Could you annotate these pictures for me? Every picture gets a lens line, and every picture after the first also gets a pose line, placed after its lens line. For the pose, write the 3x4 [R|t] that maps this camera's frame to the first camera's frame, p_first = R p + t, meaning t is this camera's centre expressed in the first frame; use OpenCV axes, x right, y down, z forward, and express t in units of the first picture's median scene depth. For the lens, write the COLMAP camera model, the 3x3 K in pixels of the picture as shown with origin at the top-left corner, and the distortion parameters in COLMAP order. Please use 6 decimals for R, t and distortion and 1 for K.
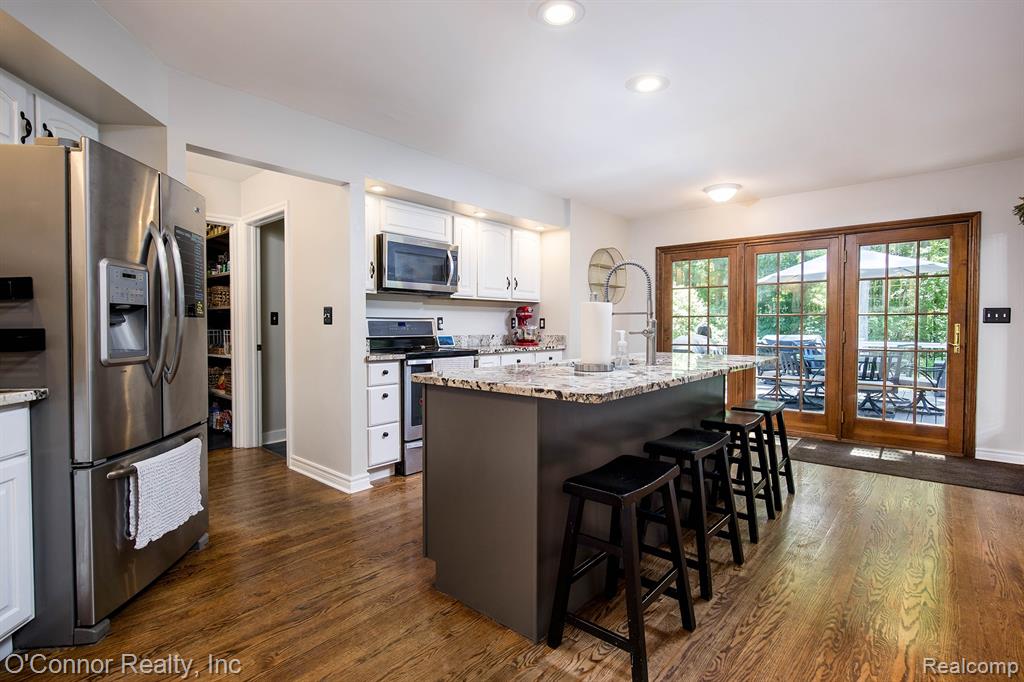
lens RADIAL K [[486.9, 0, 501.9], [0, 486.9, 337.4], [0, 0, 1]] dist [-0.001937, -0.001389]
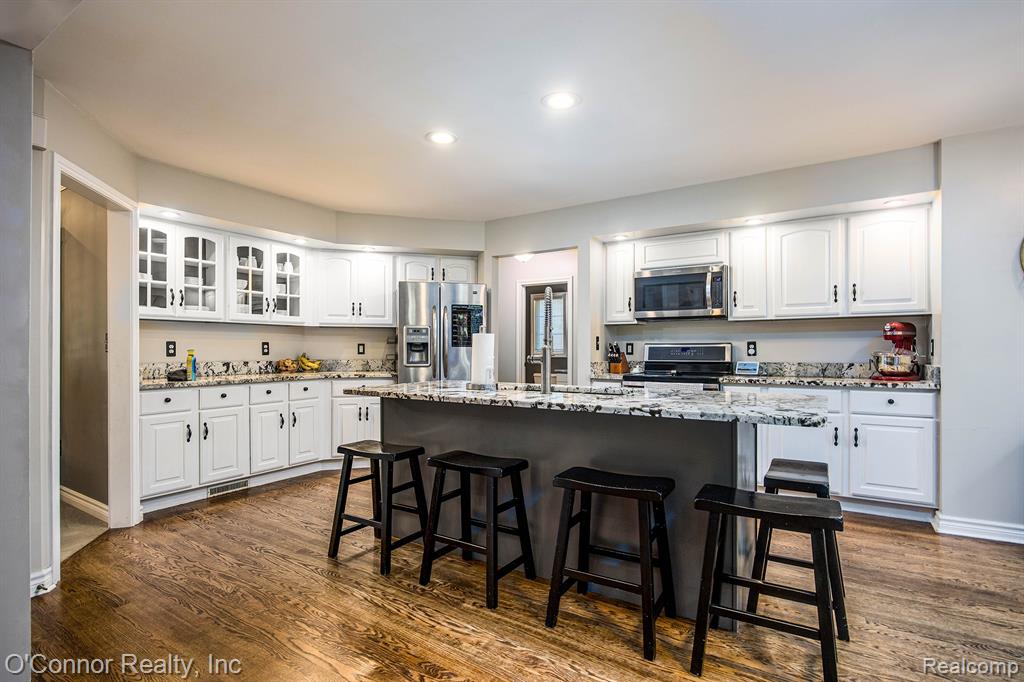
lens RADIAL K [[486.9, 0, 526.4], [0, 486.9, 344.9], [0, 0, 1]] dist [-0.001937, -0.001389]
pose [[0.168732, -0.011088, -0.985600, 0.933655], [-0.020182, 0.999688, -0.014701, -0.017915], [0.985455, 0.022372, 0.168455, 0.590014]]
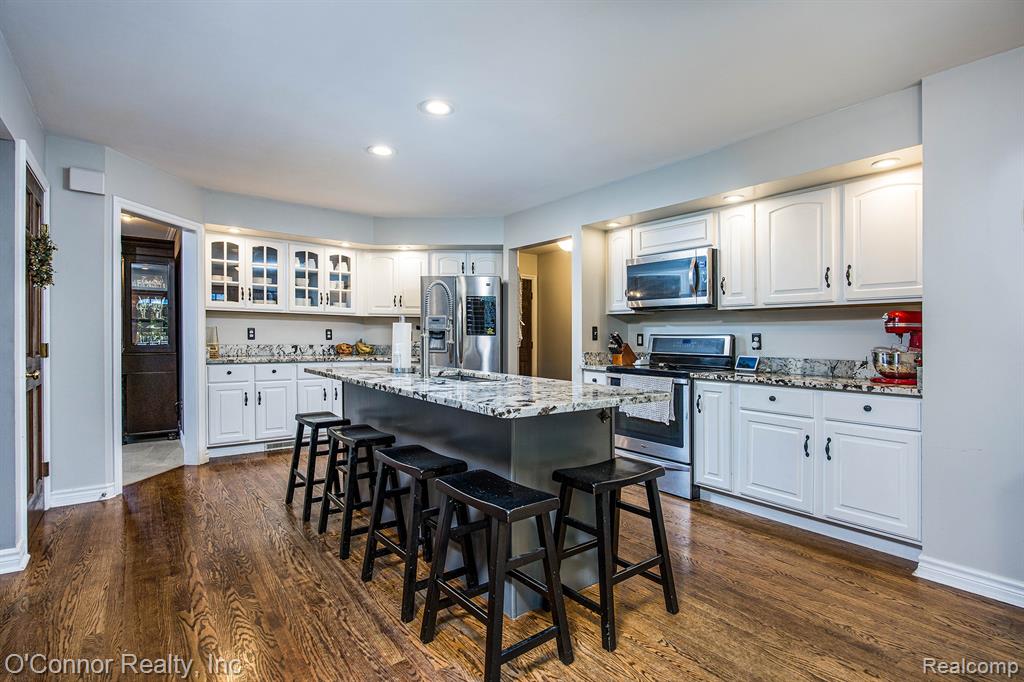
lens RADIAL K [[486.9, 0, 517.7], [0, 486.9, 337.6], [0, 0, 1]] dist [-0.001937, -0.001389]
pose [[-0.175430, -0.004669, -0.984481, 0.976333], [-0.036543, 0.999330, 0.001772, -0.028806], [0.983814, 0.036287, -0.175483, 1.019788]]
